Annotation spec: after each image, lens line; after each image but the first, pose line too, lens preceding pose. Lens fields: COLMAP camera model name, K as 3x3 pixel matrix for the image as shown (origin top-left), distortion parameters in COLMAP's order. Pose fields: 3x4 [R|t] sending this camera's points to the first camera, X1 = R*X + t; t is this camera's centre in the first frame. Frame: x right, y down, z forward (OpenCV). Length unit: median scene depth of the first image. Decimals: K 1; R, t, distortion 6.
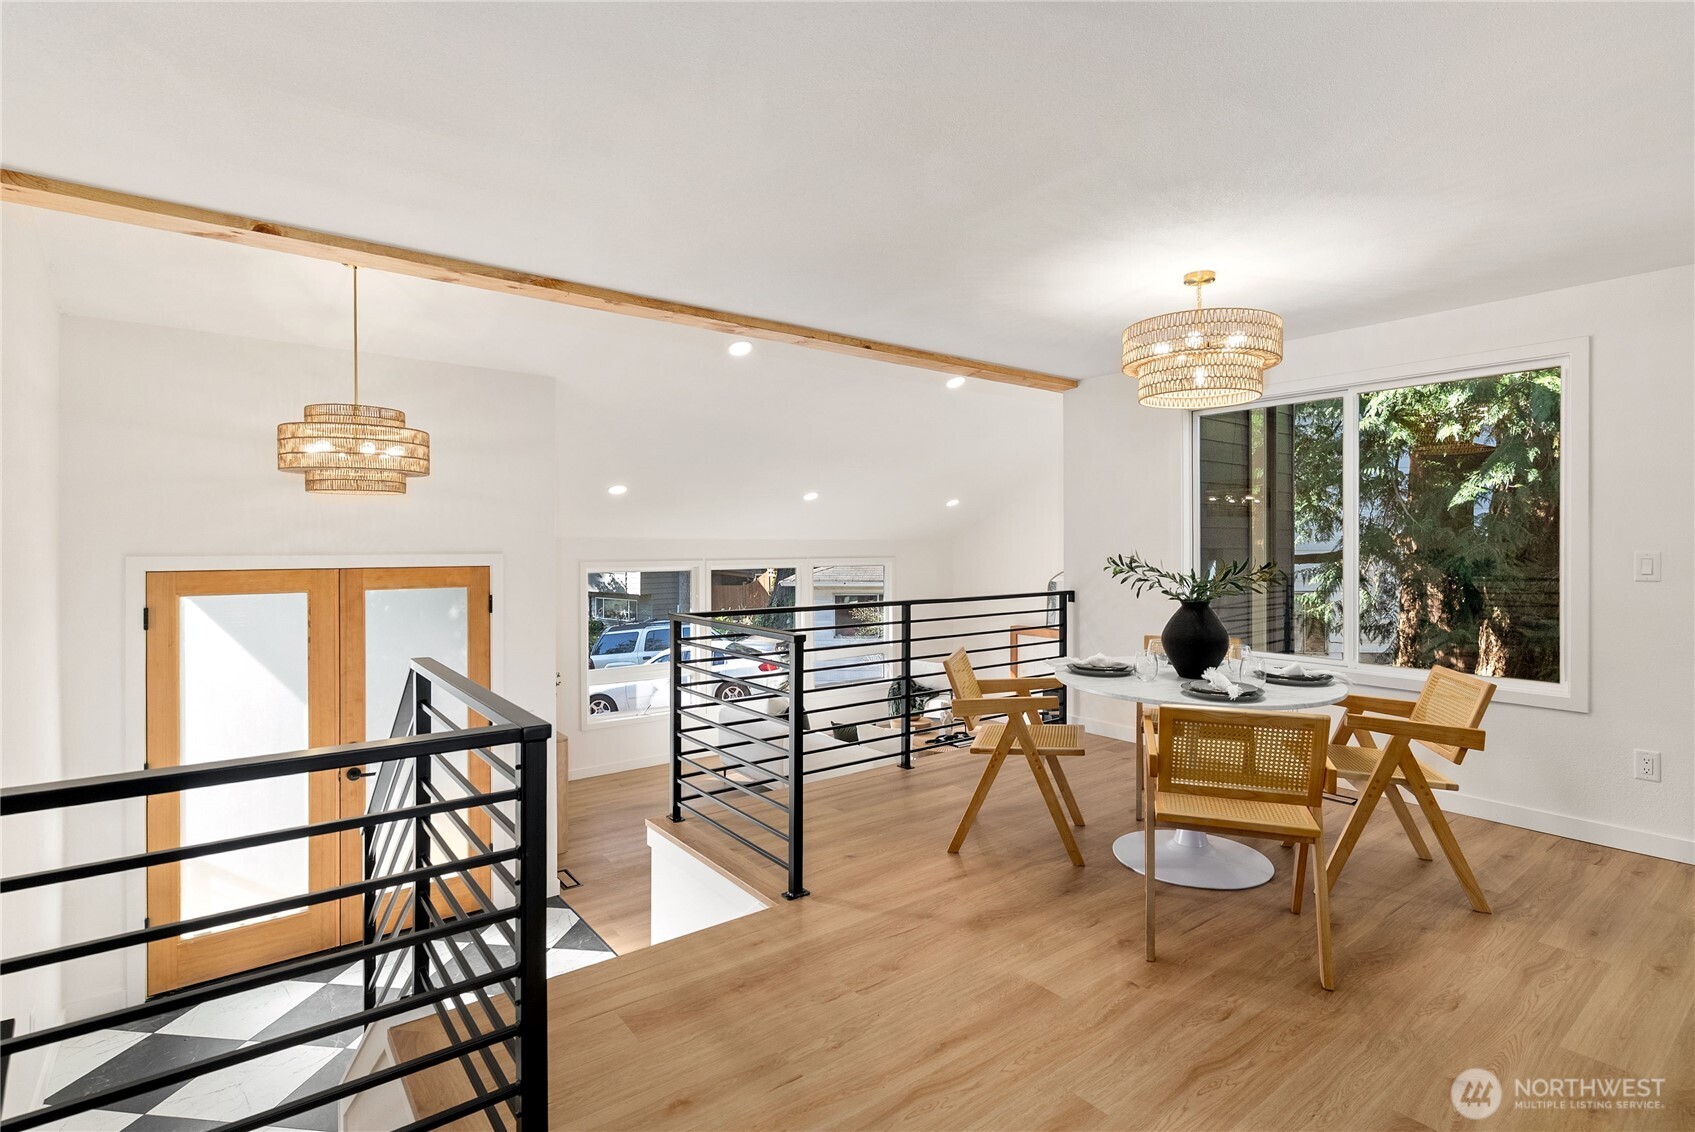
lens RADIAL K [[814.0, 0, 849.9], [0, 814.0, 542.9], [0, 0, 1]] dist [-0.000170, -0.000278]
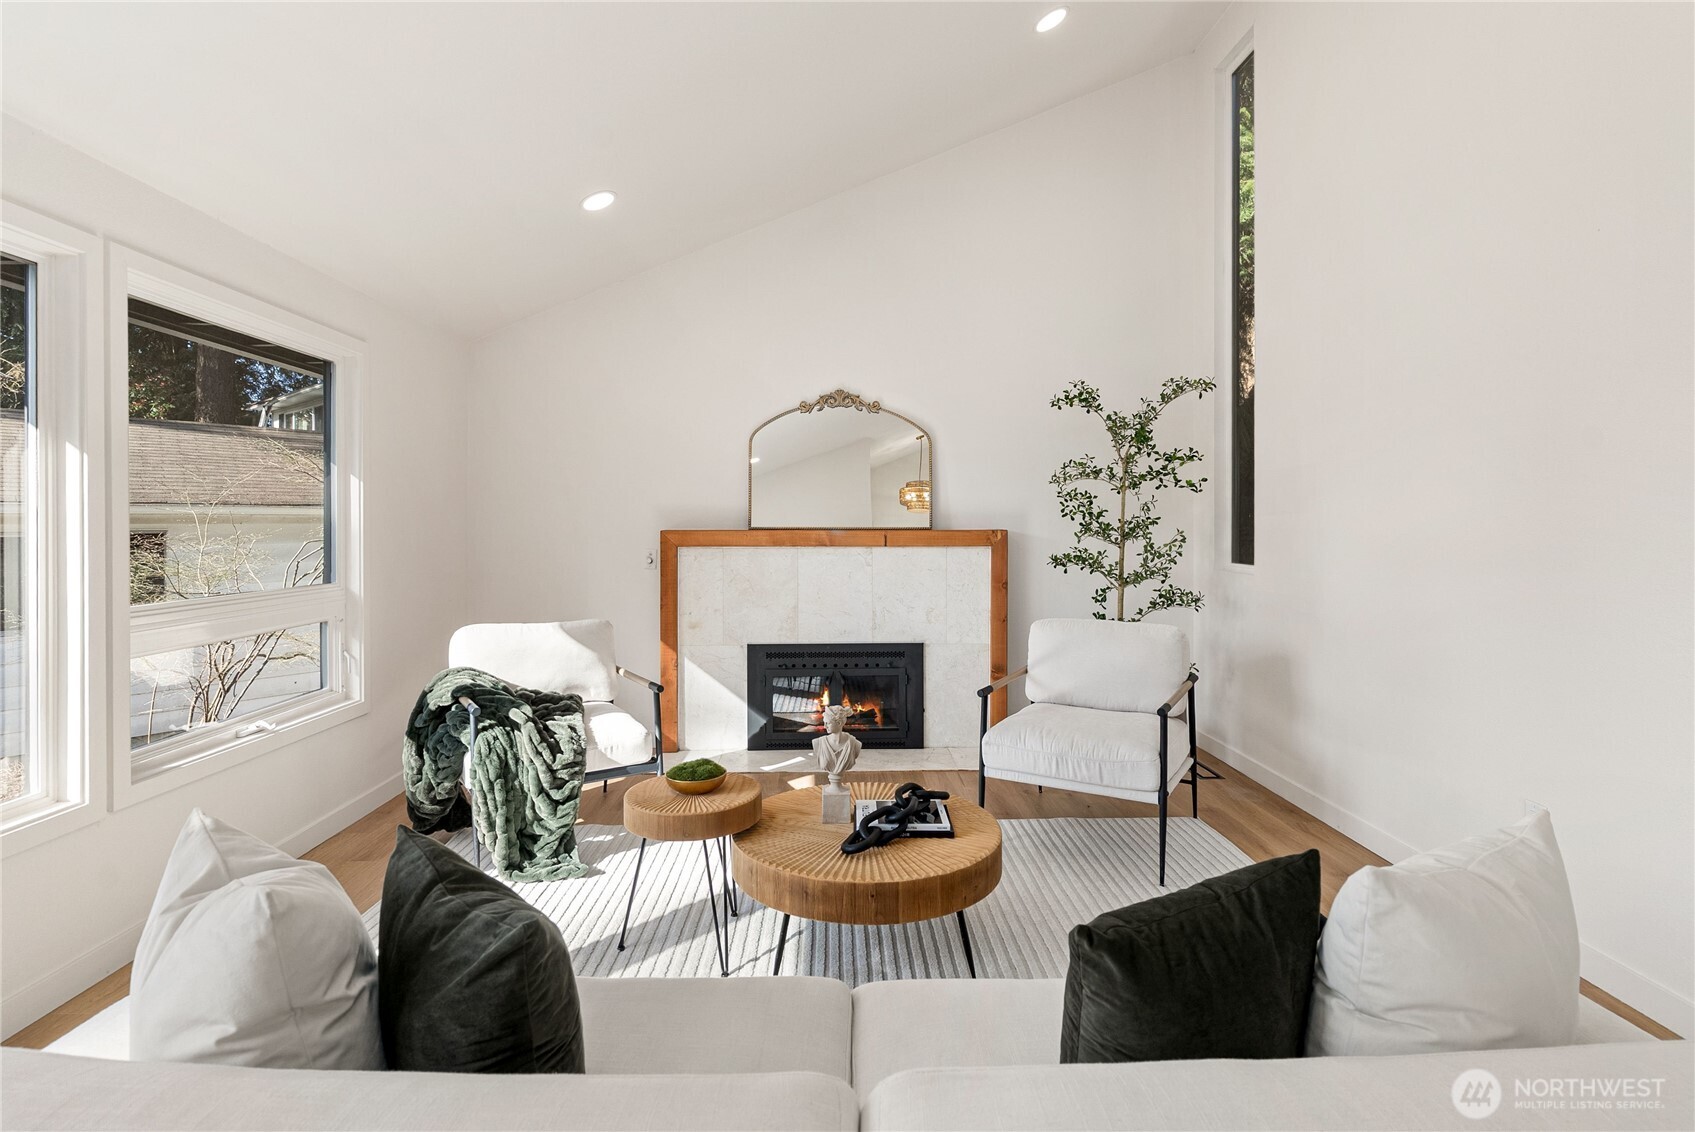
lens RADIAL K [[819.8, 0, 849.6], [0, 819.8, 526.4], [0, 0, 1]] dist [-0.002921, -0.000648]
pose [[0.586203, 0.000715, 0.810164, -0.149932], [0.001233, 0.999998, -0.001775, 0.133677], [-0.810164, 0.002039, 0.586200, 0.853230]]
